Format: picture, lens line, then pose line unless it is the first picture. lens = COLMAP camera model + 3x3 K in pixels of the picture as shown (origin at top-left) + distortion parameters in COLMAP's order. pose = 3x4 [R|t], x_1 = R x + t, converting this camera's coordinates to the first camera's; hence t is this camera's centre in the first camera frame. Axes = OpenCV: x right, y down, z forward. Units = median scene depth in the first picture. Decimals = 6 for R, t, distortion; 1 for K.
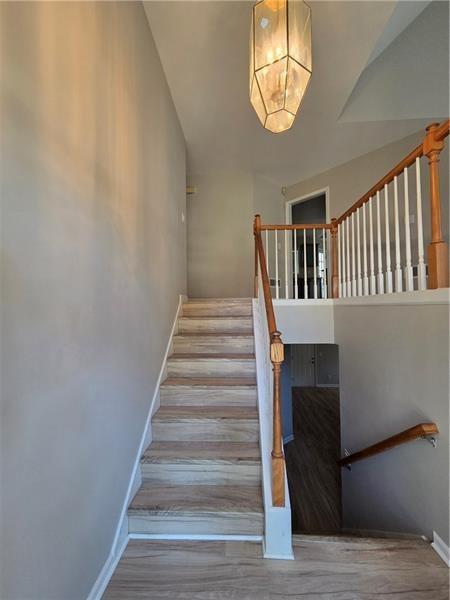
lens RADIAL K [[244.1, 0, 226.0], [0, 244.1, 299.3], [0, 0, 1]] dist [0.003845, 0.000053]
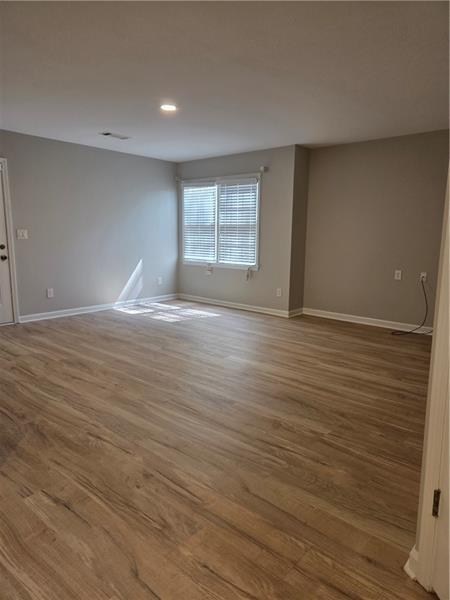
lens RADIAL K [[406.5, 0, 225.0], [0, 406.5, 299.8], [0, 0, 1]] dist [0.052431, -0.026374]
pose [[0.617428, -0.120807, 0.777295, 0.090281], [-0.038907, 0.982237, 0.183564, 0.200678], [-0.785664, -0.143580, 0.601761, 0.398865]]
